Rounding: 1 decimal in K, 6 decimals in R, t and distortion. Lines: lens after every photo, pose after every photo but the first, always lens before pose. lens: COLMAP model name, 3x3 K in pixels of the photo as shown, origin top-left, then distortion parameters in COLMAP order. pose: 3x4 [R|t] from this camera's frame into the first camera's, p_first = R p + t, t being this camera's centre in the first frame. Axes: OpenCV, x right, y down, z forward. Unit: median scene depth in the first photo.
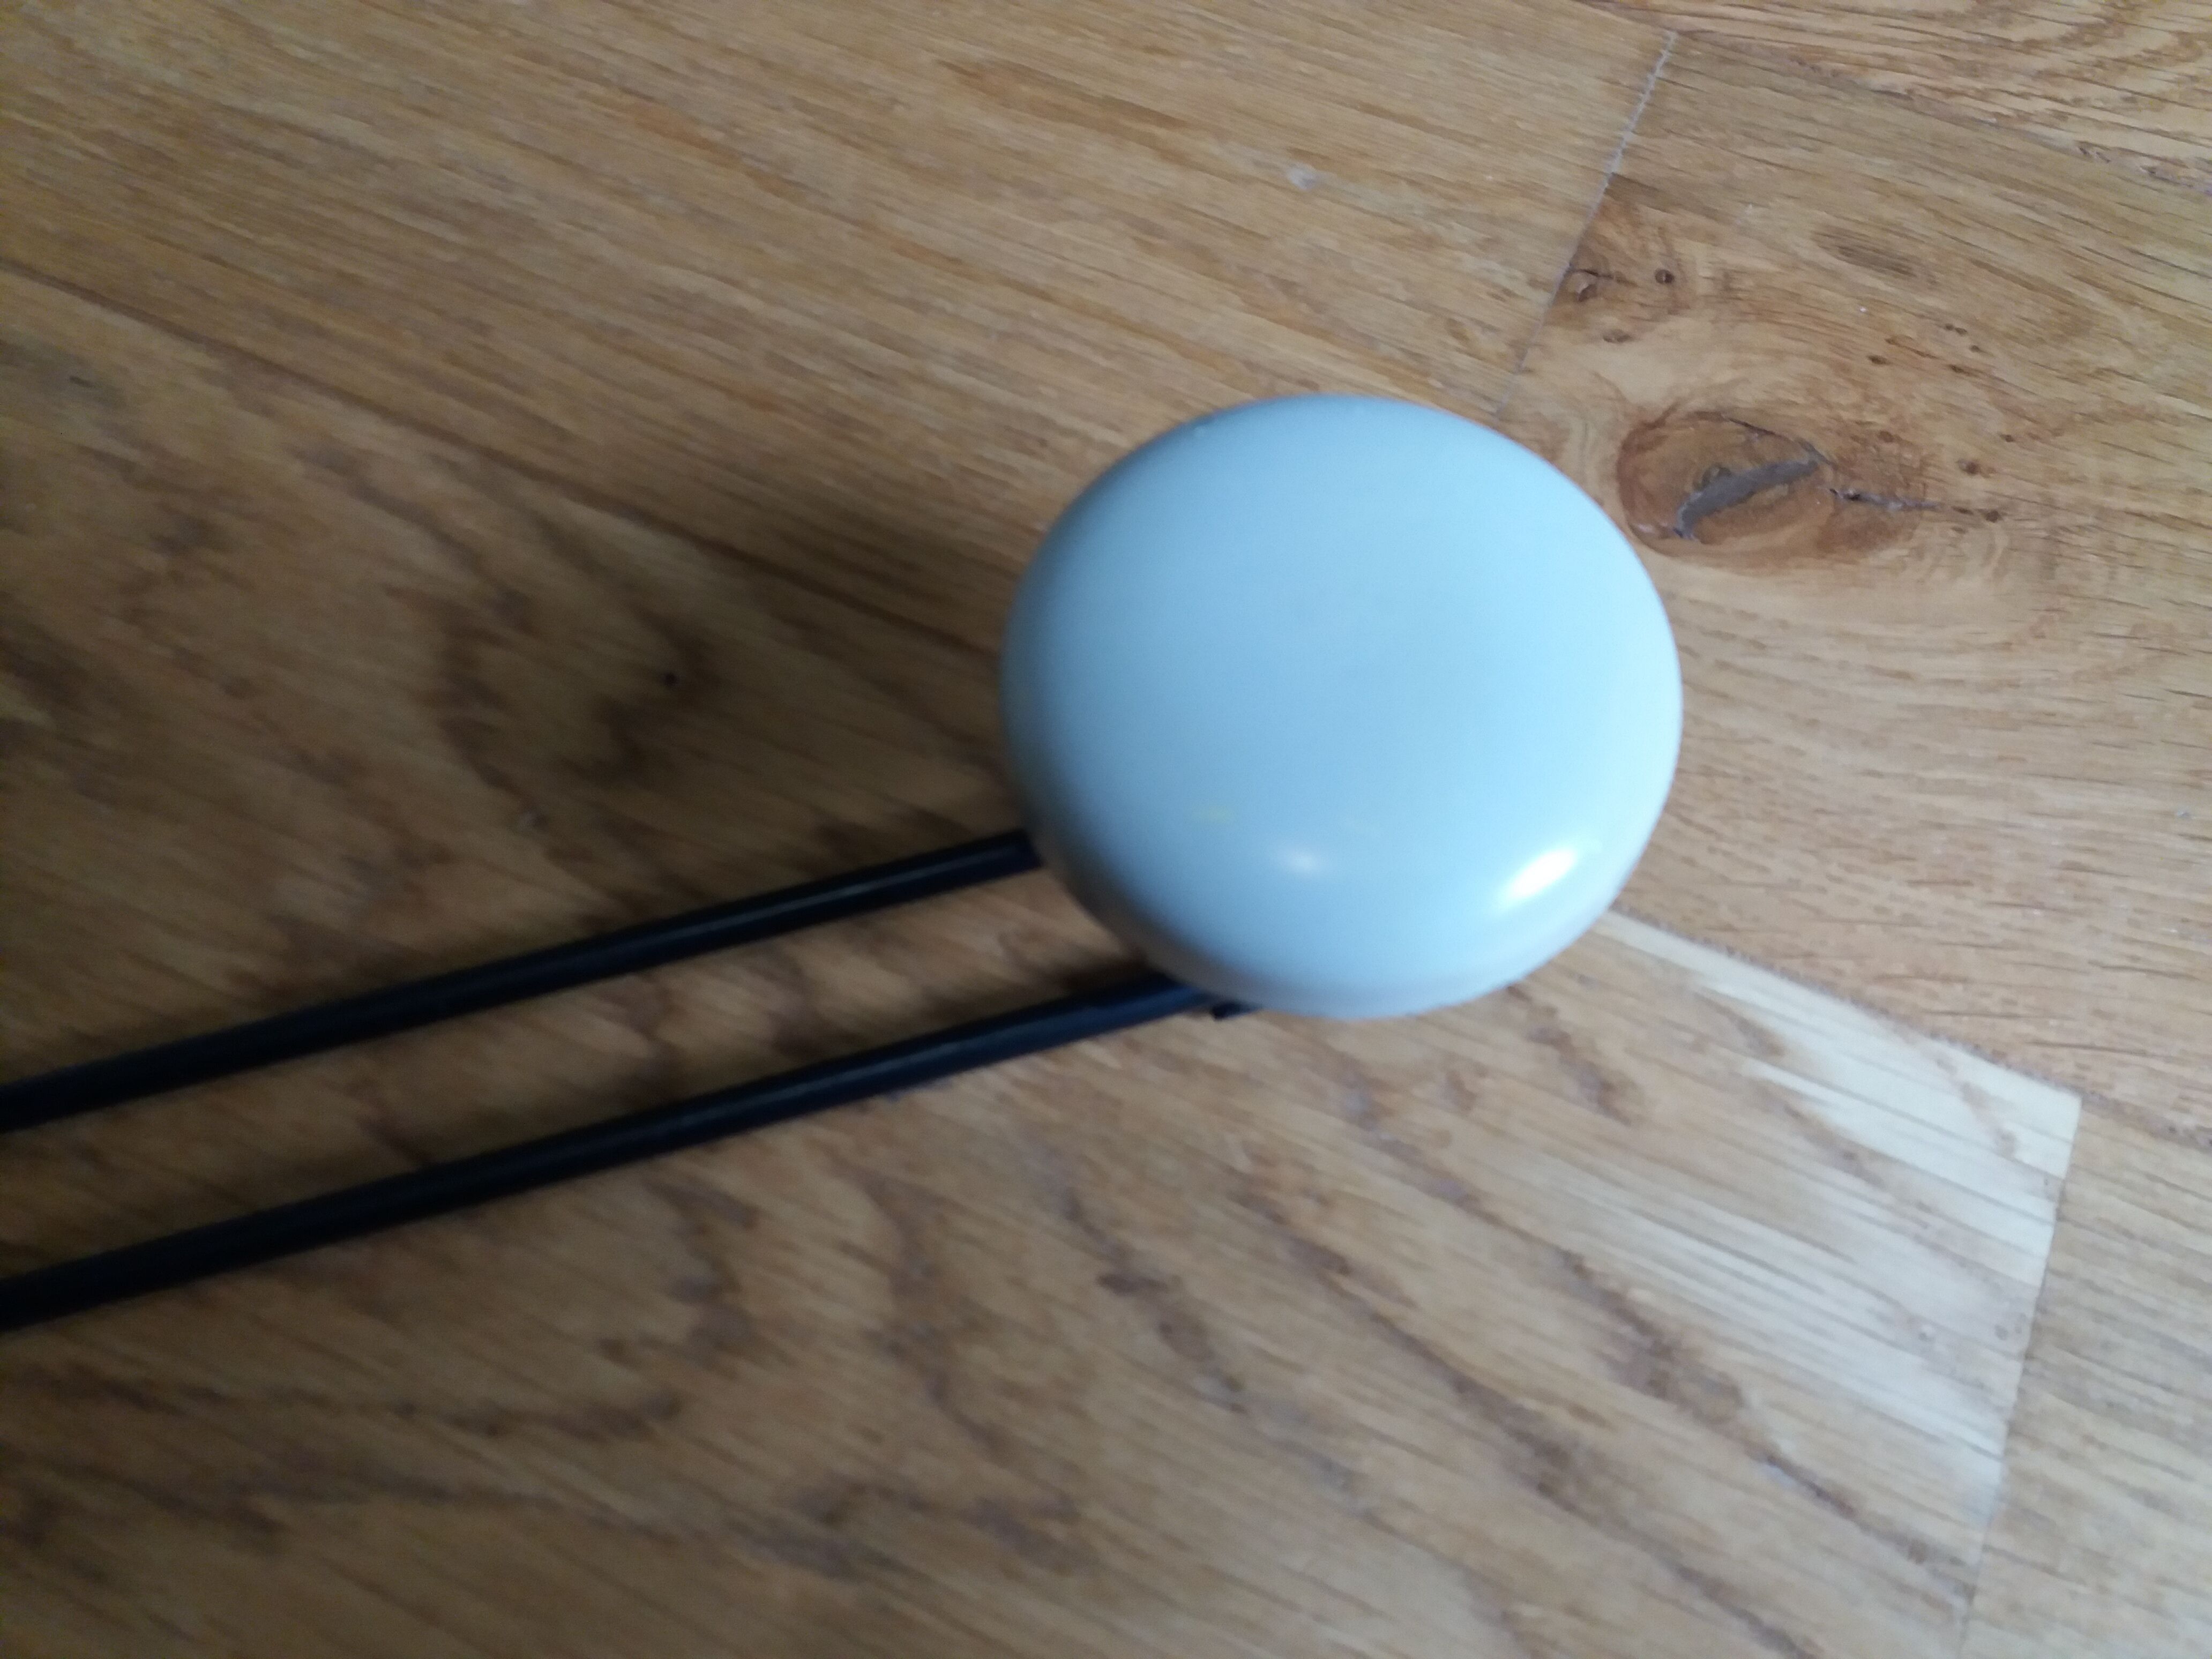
lens RADIAL K [[1799.7, 0, 1114.7], [0, 1799.7, 828.8], [0, 0, 1]] dist [0.084577, -0.173140]
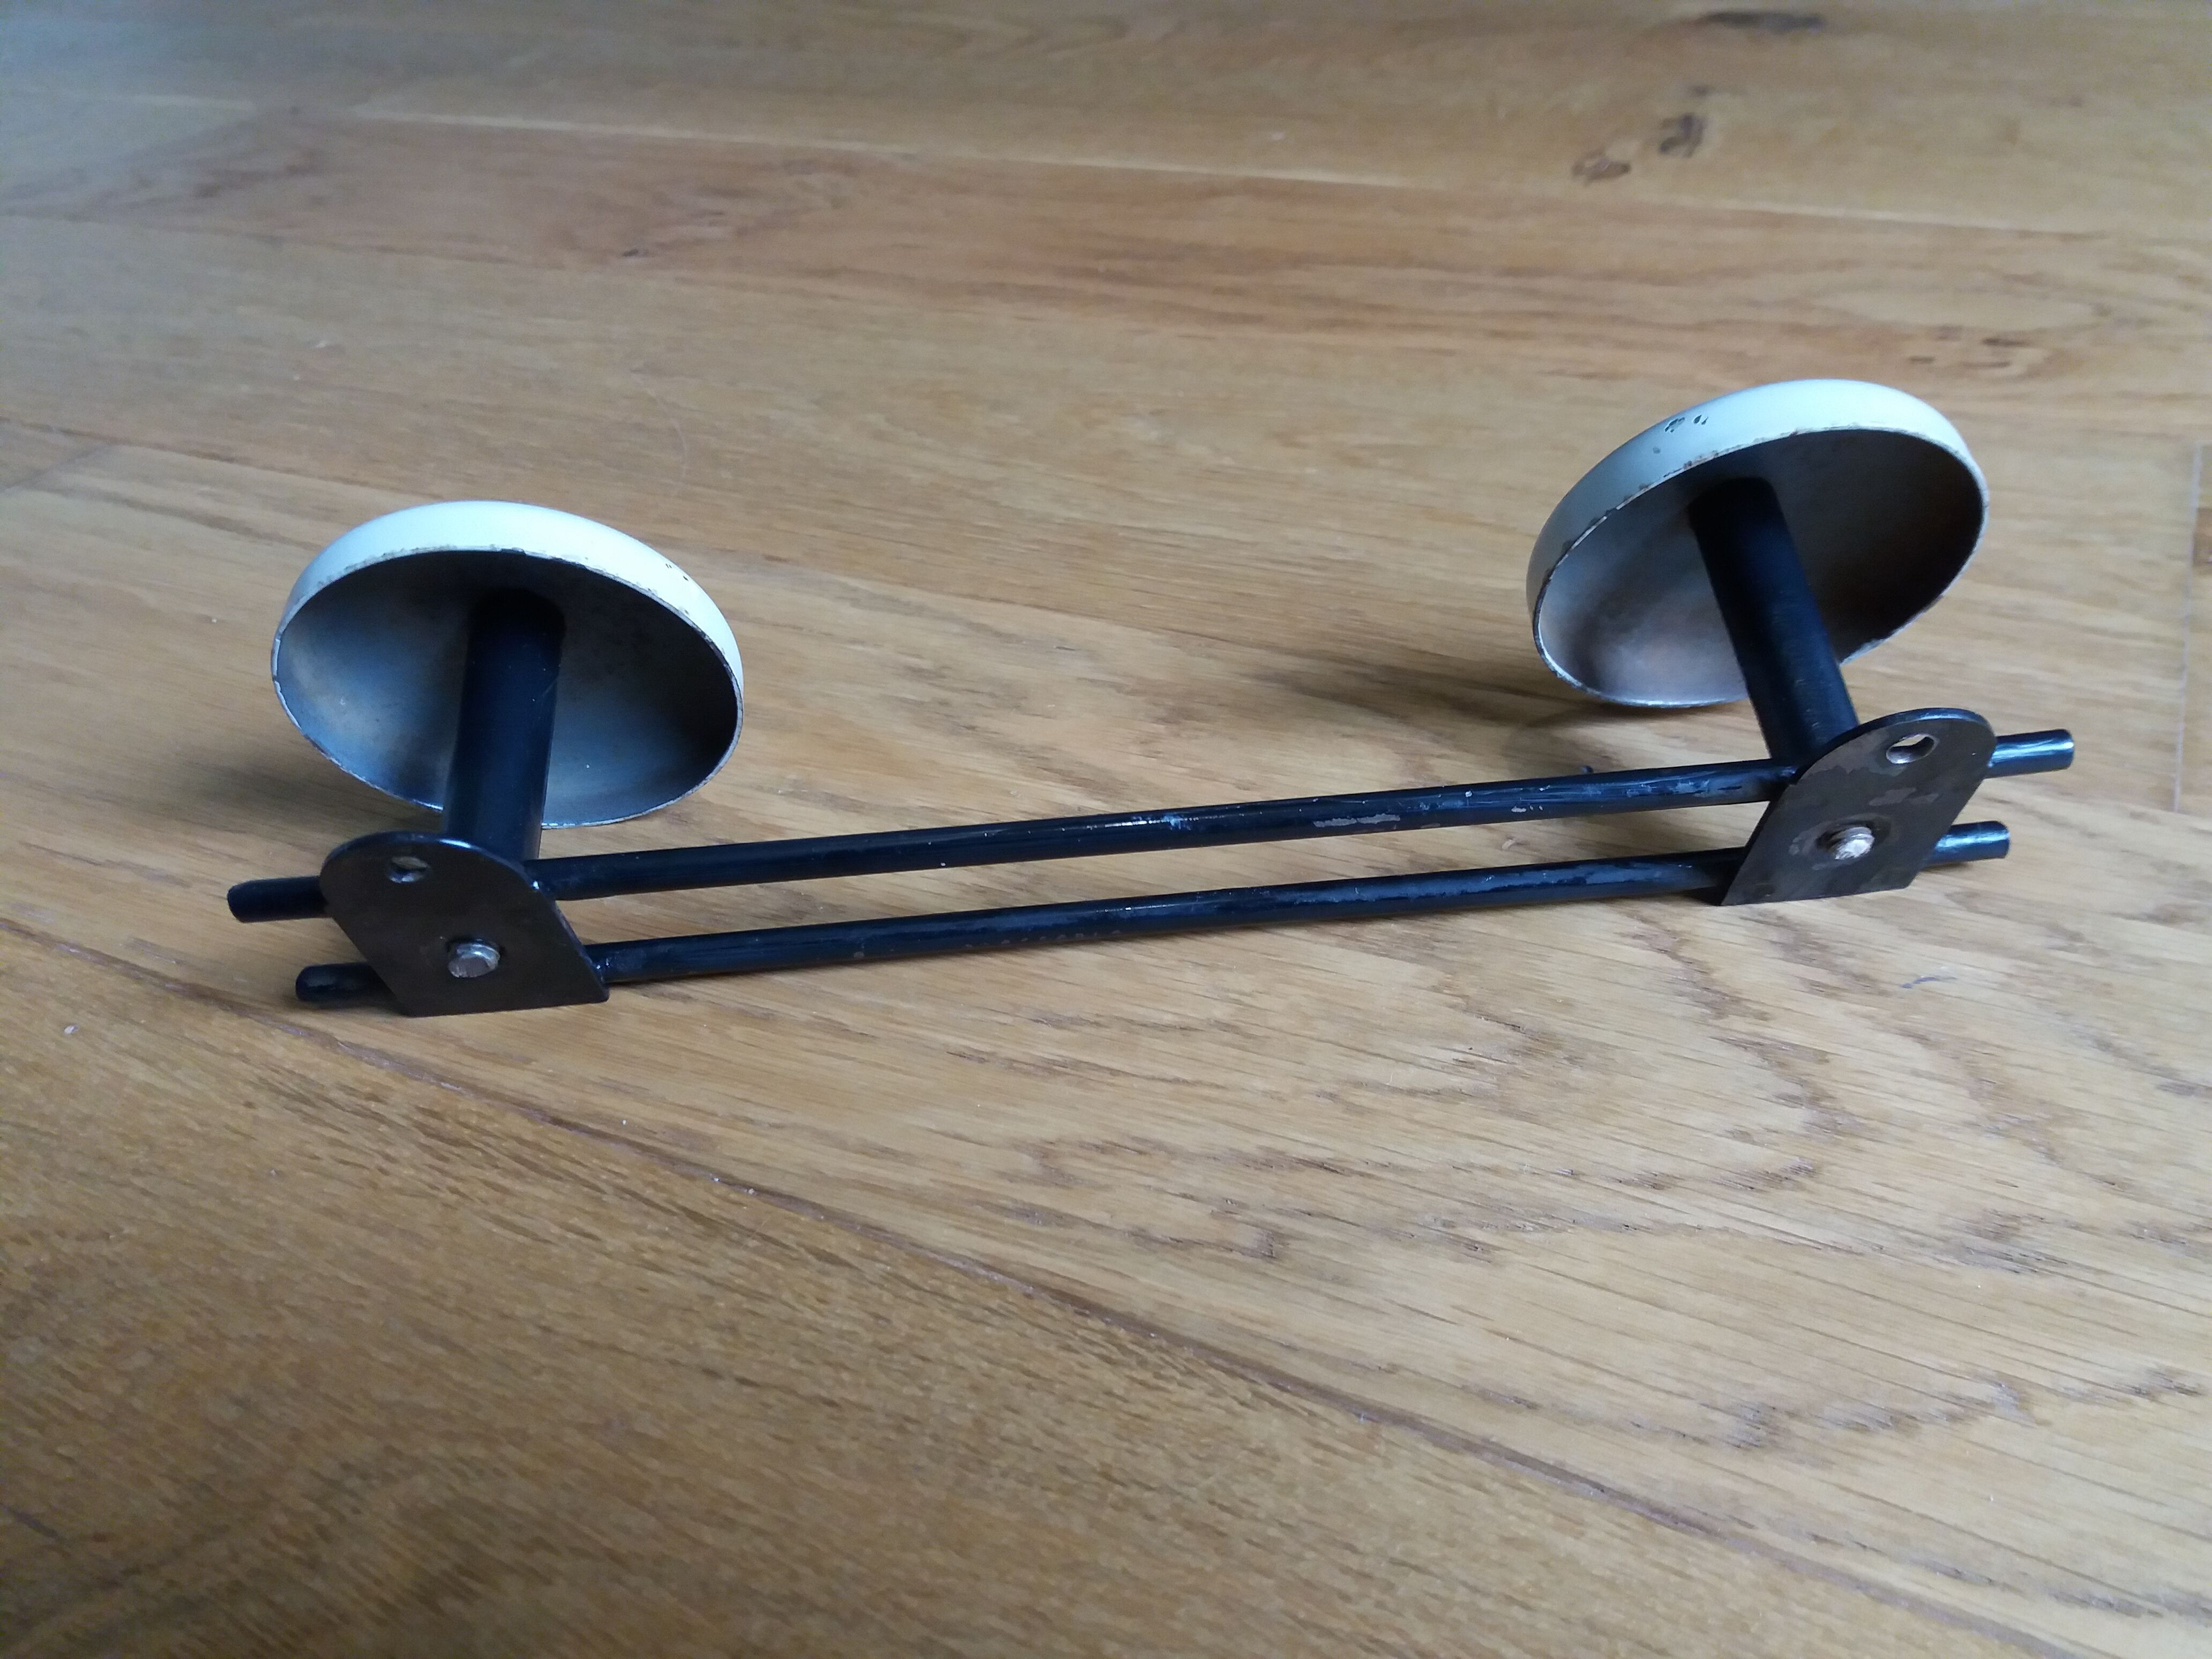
lens RADIAL K [[1833.3, 0, 1112.1], [0, 1833.3, 785.4], [0, 0, 1]] dist [0.095801, -0.221223]
pose [[0.996695, -0.033665, -0.073934, -0.469105], [-0.008771, 0.860177, -0.509919, 0.564083], [0.080763, 0.508882, 0.857039, -0.108948]]
